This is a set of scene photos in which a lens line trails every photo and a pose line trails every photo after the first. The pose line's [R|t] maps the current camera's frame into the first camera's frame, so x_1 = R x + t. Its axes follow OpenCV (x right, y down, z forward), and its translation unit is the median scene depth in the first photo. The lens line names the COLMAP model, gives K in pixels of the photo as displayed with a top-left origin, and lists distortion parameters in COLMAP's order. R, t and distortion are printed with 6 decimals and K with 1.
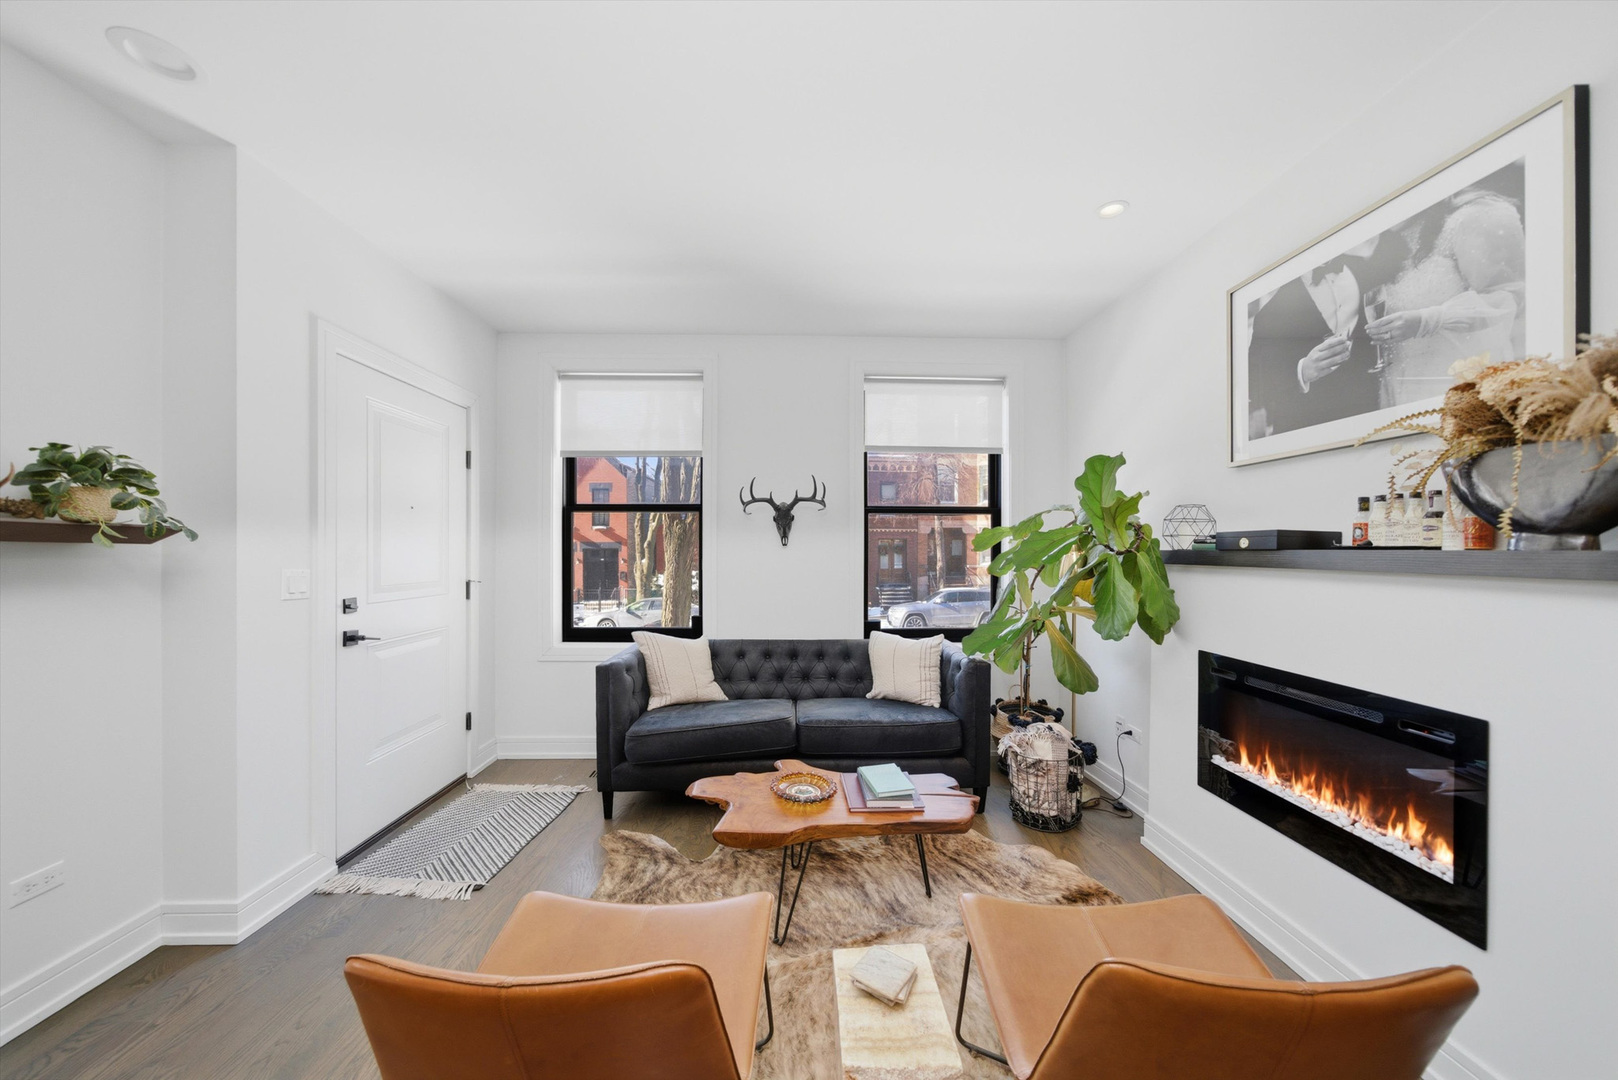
lens RADIAL K [[564.9, 0, 799.1], [0, 564.9, 553.3], [0, 0, 1]] dist [-0.002283, 0.001604]
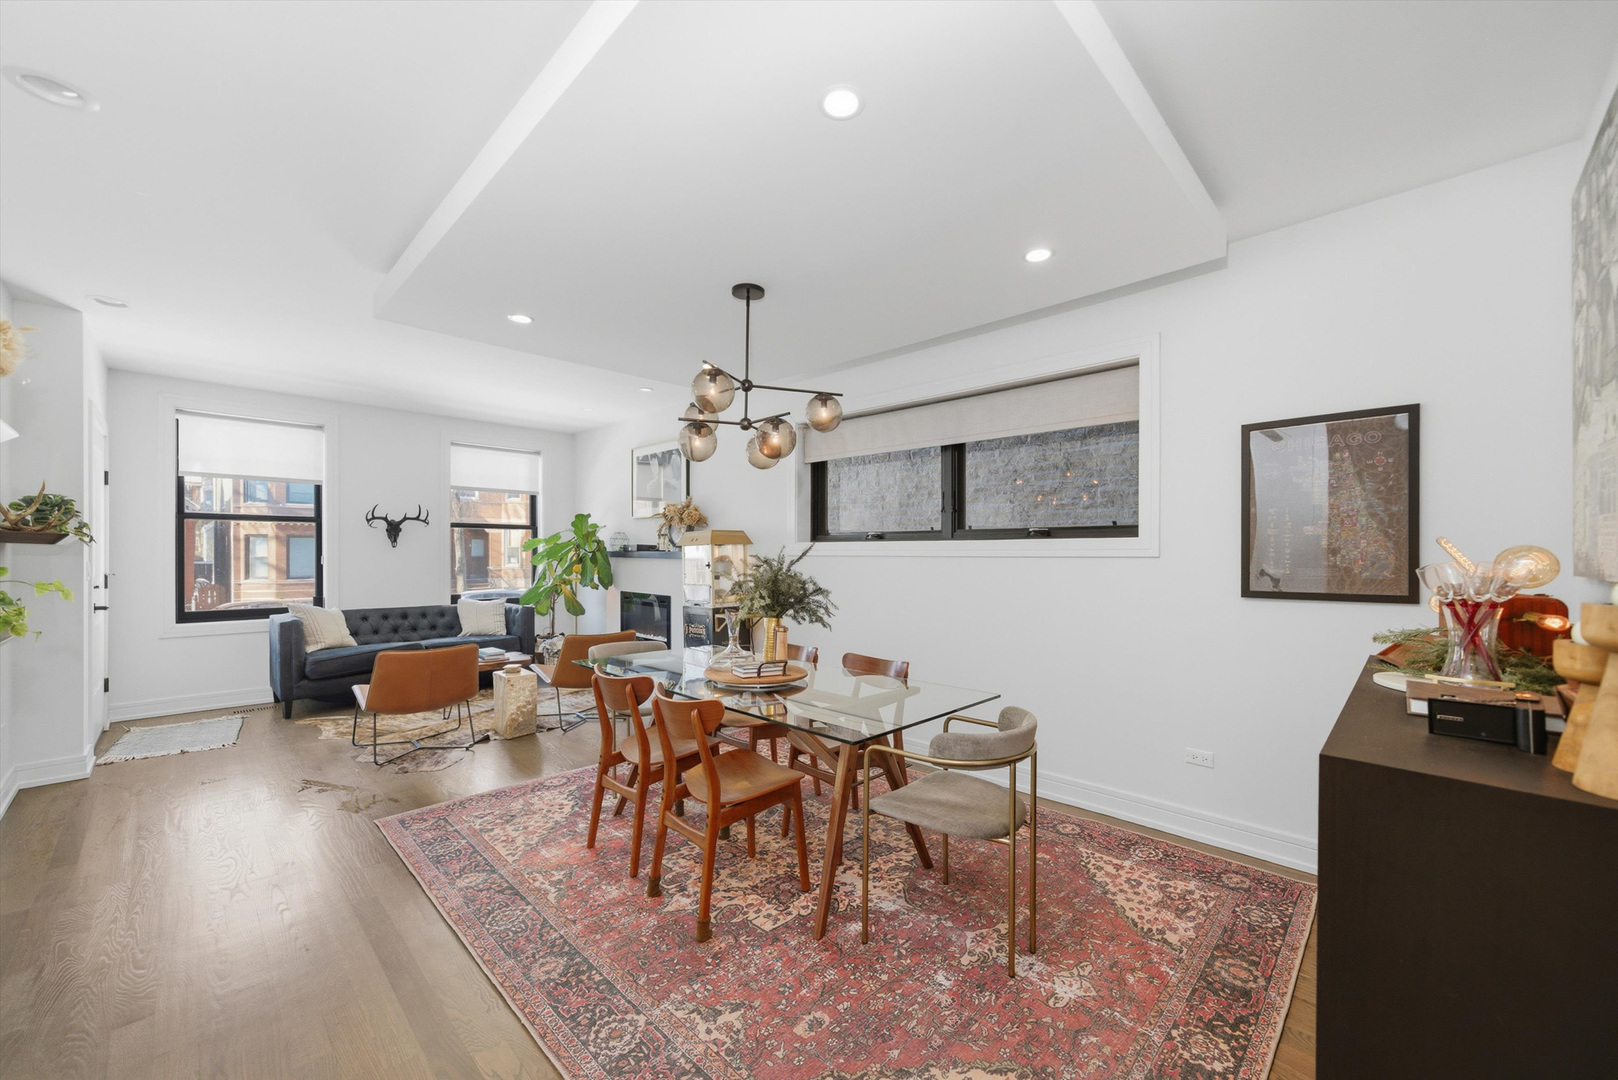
lens RADIAL K [[628.4, 0, 799.1], [0, 628.4, 551.7], [0, 0, 1]] dist [0.014618, -0.000260]
pose [[0.729344, 0.000439, 0.684147, -0.567400], [0.001163, 0.999998, -0.001882, 0.003140], [-0.684146, 0.002169, 0.729342, -1.431166]]
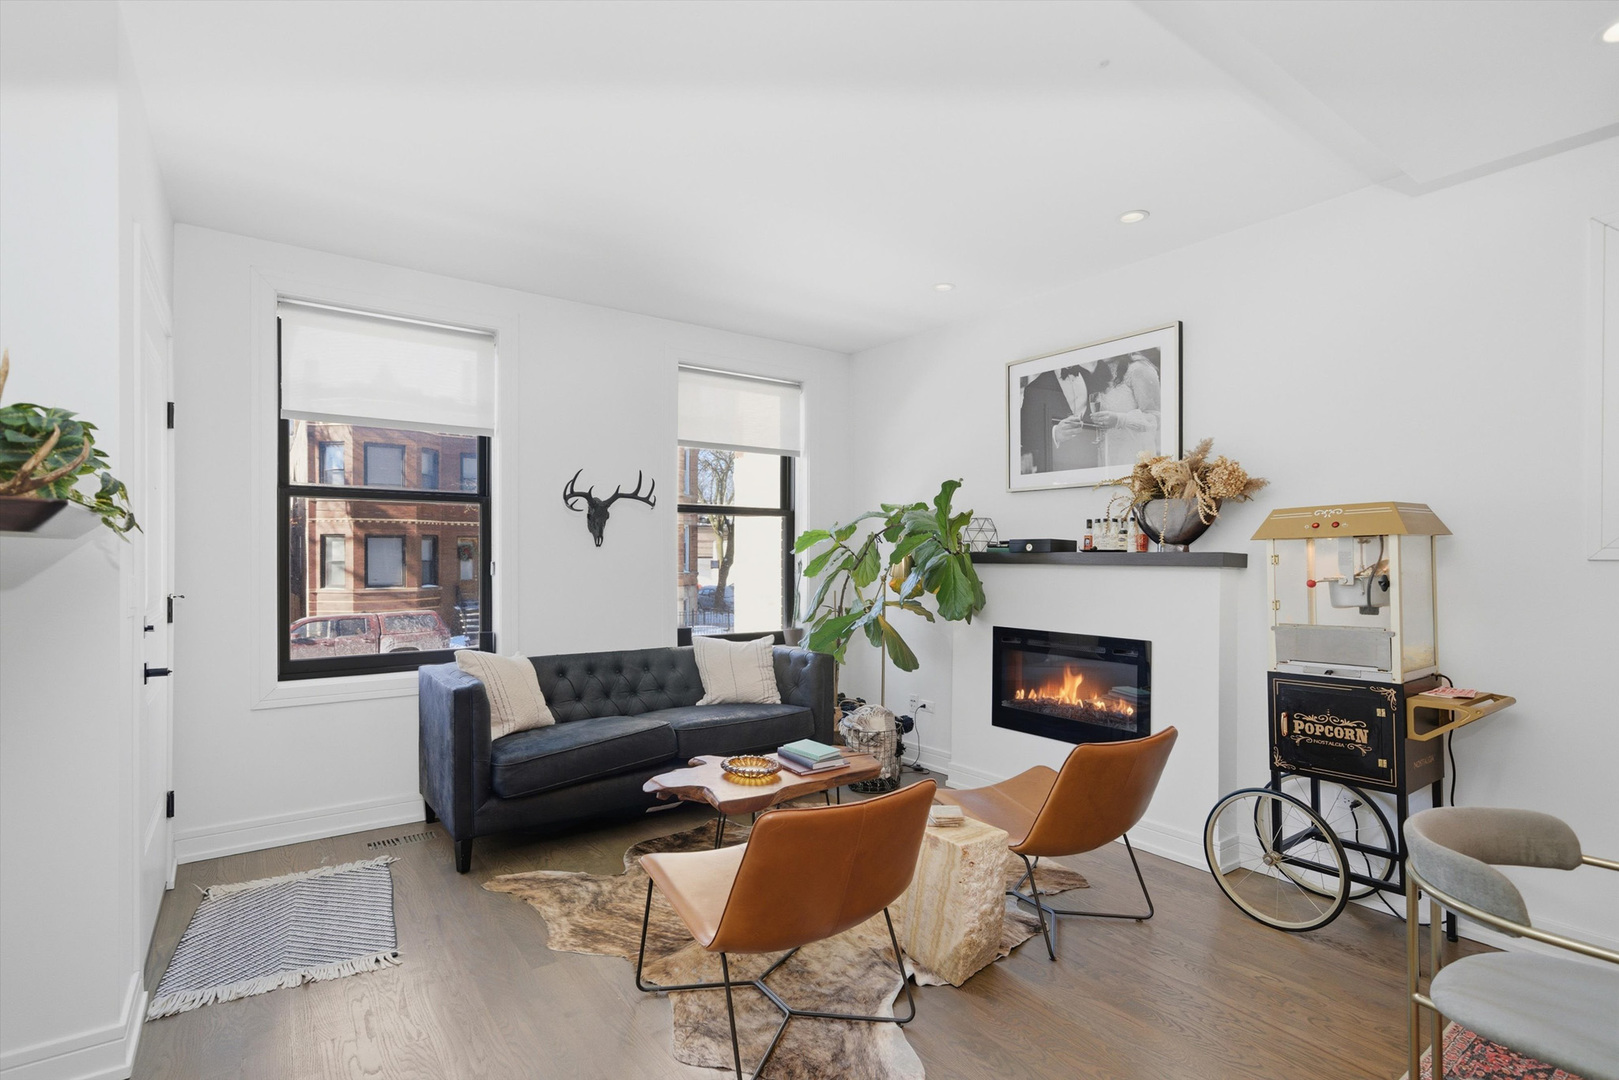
lens RADIAL K [[793.5, 0, 814.5], [0, 793.5, 553.5], [0, 0, 1]] dist [-0.002650, 0.003849]
pose [[0.825143, 0.000395, 0.564924, -0.635293], [0.001839, 0.999993, -0.003387, 0.002889], [-0.564921, 0.003834, 0.825136, -0.291846]]
